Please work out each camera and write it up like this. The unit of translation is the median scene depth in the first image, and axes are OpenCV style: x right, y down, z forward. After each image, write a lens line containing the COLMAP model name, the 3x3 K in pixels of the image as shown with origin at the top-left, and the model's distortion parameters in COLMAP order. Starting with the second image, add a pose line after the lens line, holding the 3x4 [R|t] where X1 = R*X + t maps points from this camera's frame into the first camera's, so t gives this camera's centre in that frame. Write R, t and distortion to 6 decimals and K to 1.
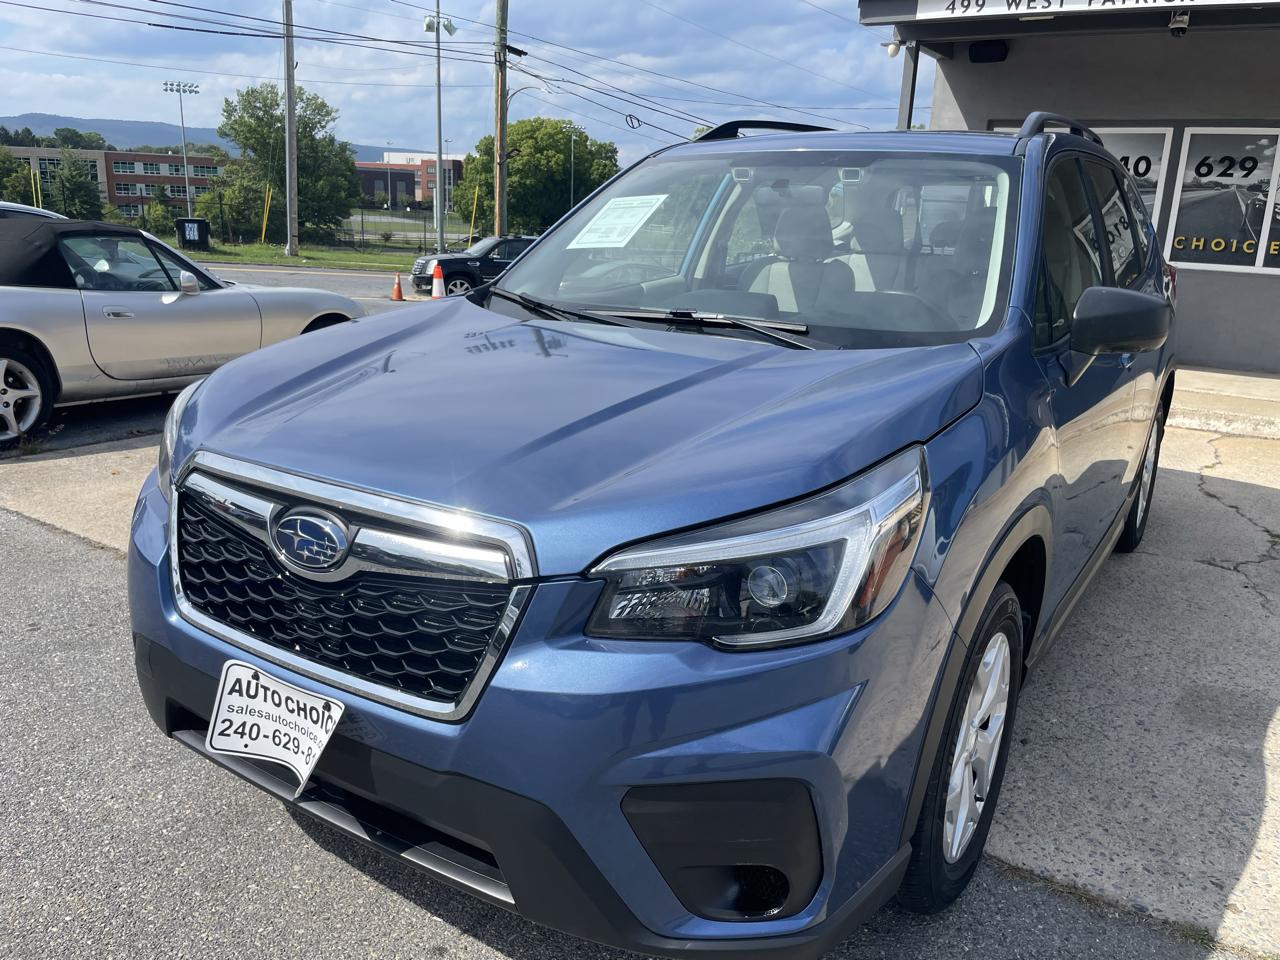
lens RADIAL K [[973.2, 0, 647.3], [0, 973.2, 475.4], [0, 0, 1]] dist [0.086303, -0.116185]
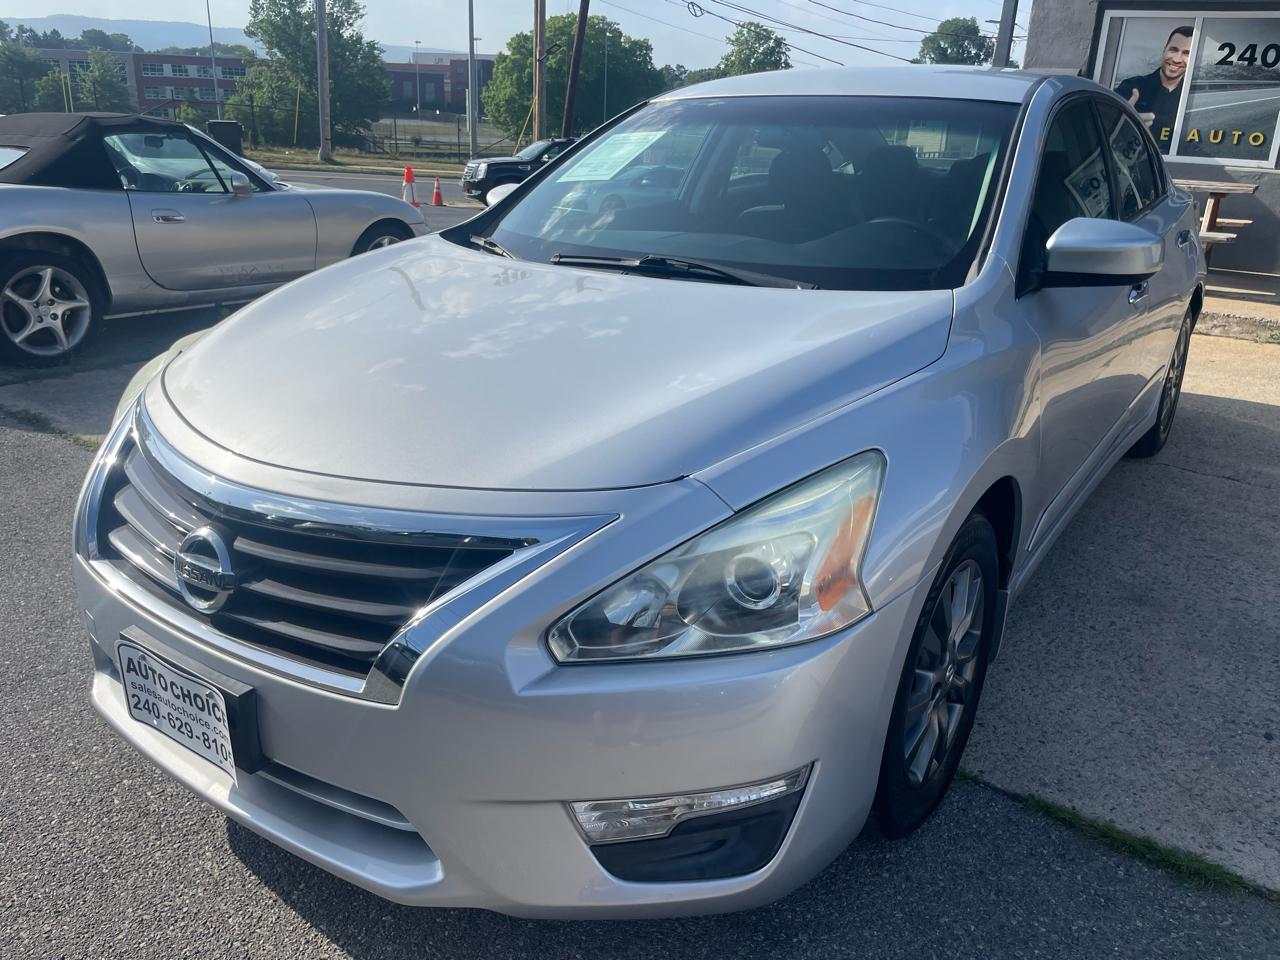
lens RADIAL K [[973.2, 0, 639.0], [0, 973.2, 474.9], [0, 0, 1]] dist [0.086303, -0.116185]
pose [[0.999177, 0.011860, -0.038797, -0.037625], [-0.008373, 0.996010, 0.088852, -0.006537], [0.039696, -0.088454, 0.995289, 0.051183]]
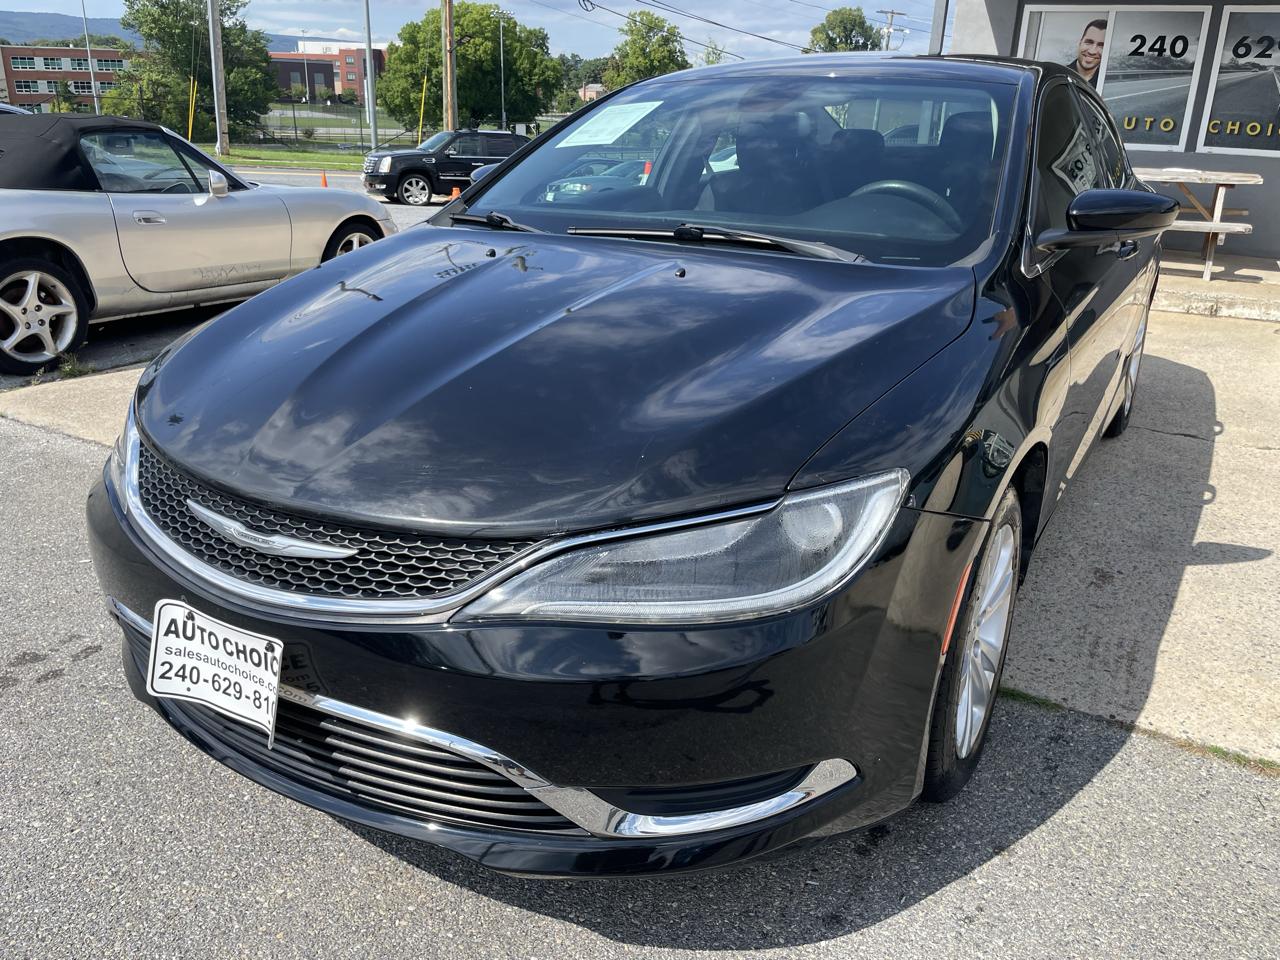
lens RADIAL K [[973.2, 0, 642.6], [0, 973.2, 469.4], [0, 0, 1]] dist [0.086303, -0.116185]
pose [[0.998096, -0.031020, 0.053315, -0.090771], [0.025901, 0.995221, 0.094151, -0.005052], [-0.055981, -0.092591, 0.994129, 0.030375]]
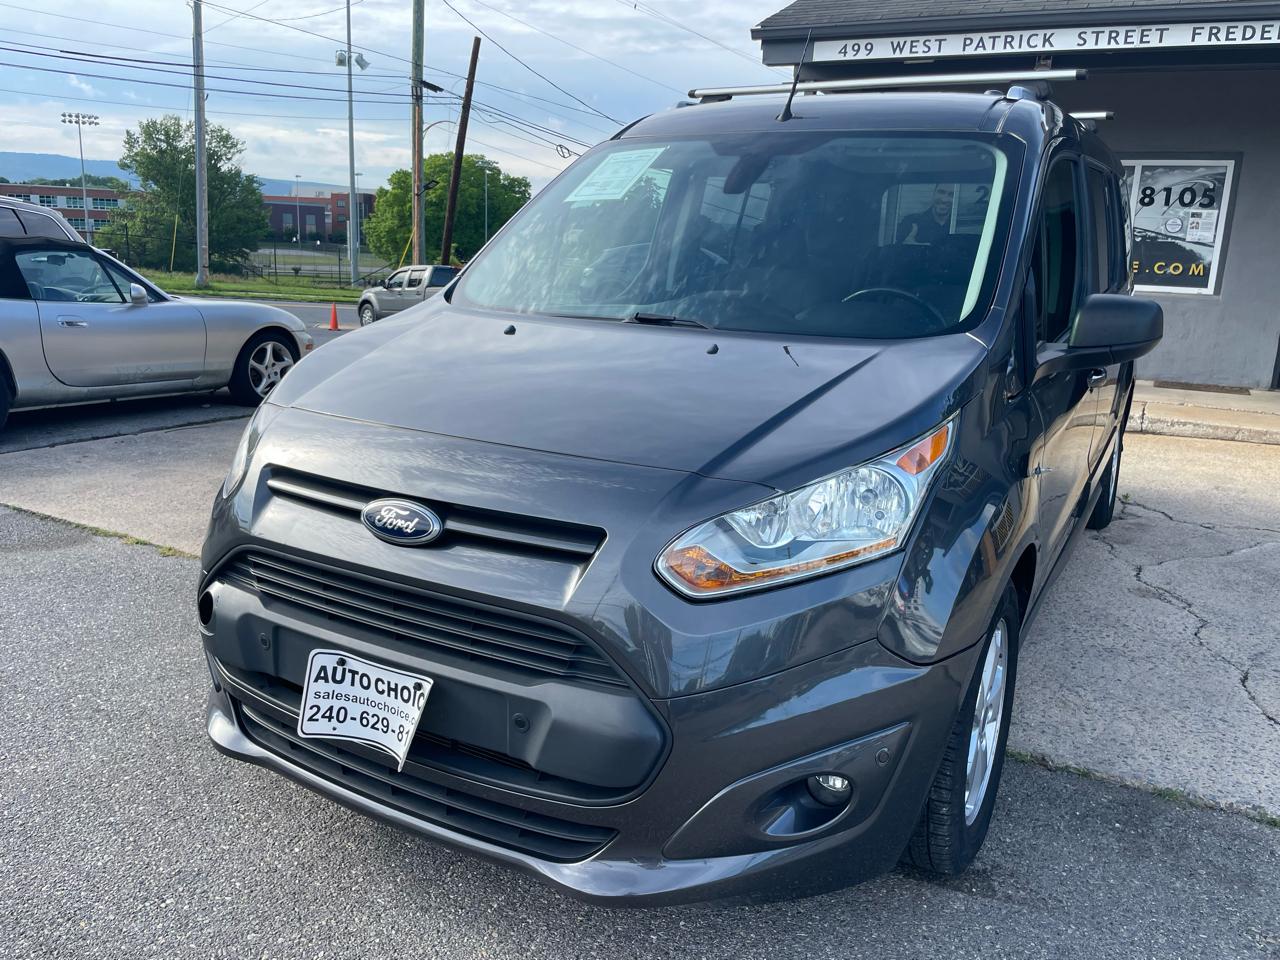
lens RADIAL K [[973.2, 0, 643.0], [0, 973.2, 469.6], [0, 0, 1]] dist [0.086303, -0.116185]
pose [[0.996711, -0.016563, 0.079323, -0.010870], [0.019588, 0.999104, -0.037508, 0.028771], [-0.078631, 0.038938, 0.996143, -0.058510]]
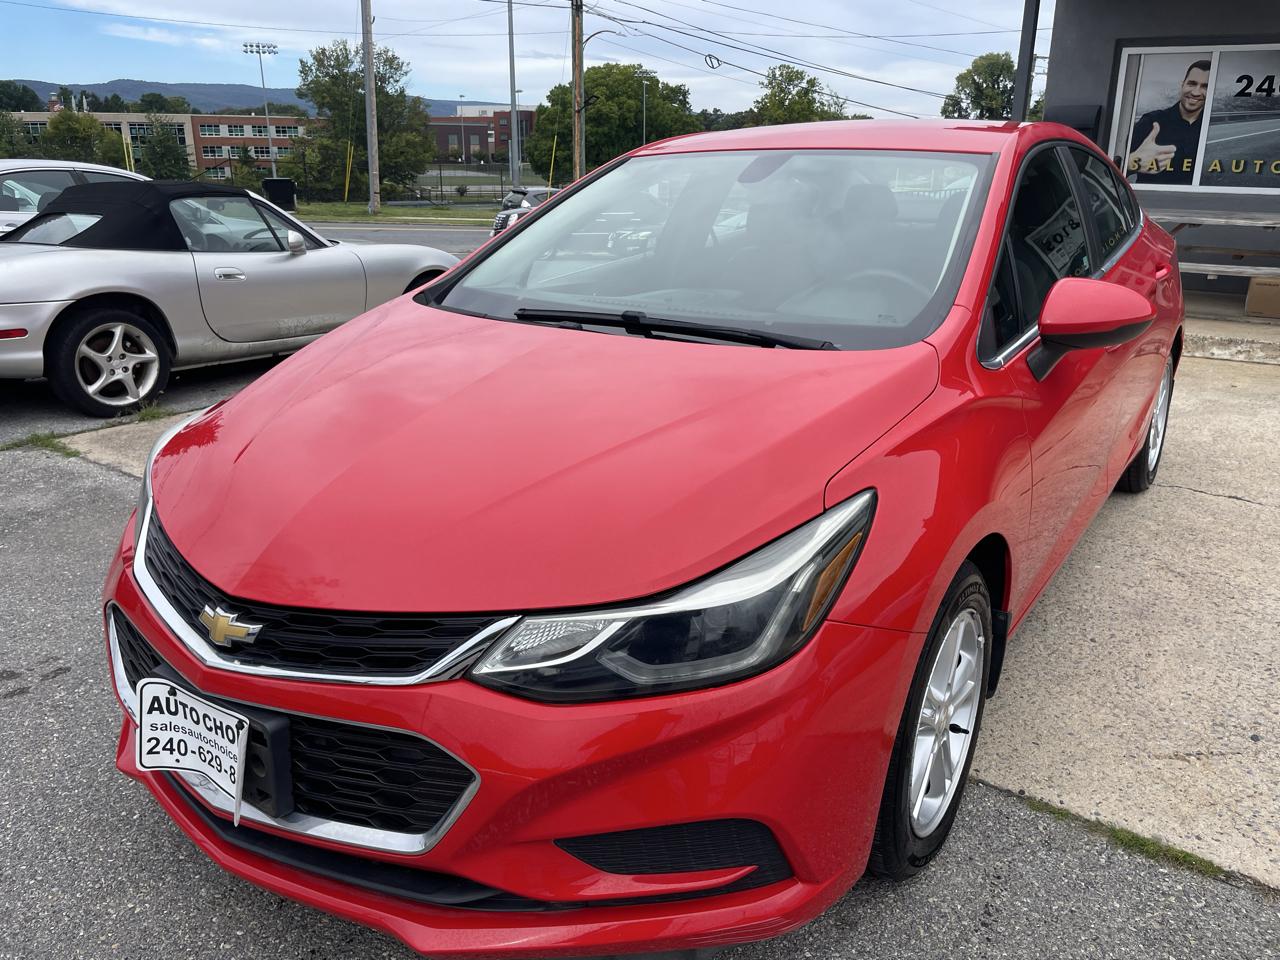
lens RADIAL K [[973.2, 0, 641.8], [0, 973.2, 464.9], [0, 0, 1]] dist [0.086303, -0.116185]
pose [[0.996583, -0.009441, -0.082056, -0.028158], [0.012789, 0.999103, 0.040374, -0.005445], [0.081601, -0.041286, 0.995810, 0.025975]]
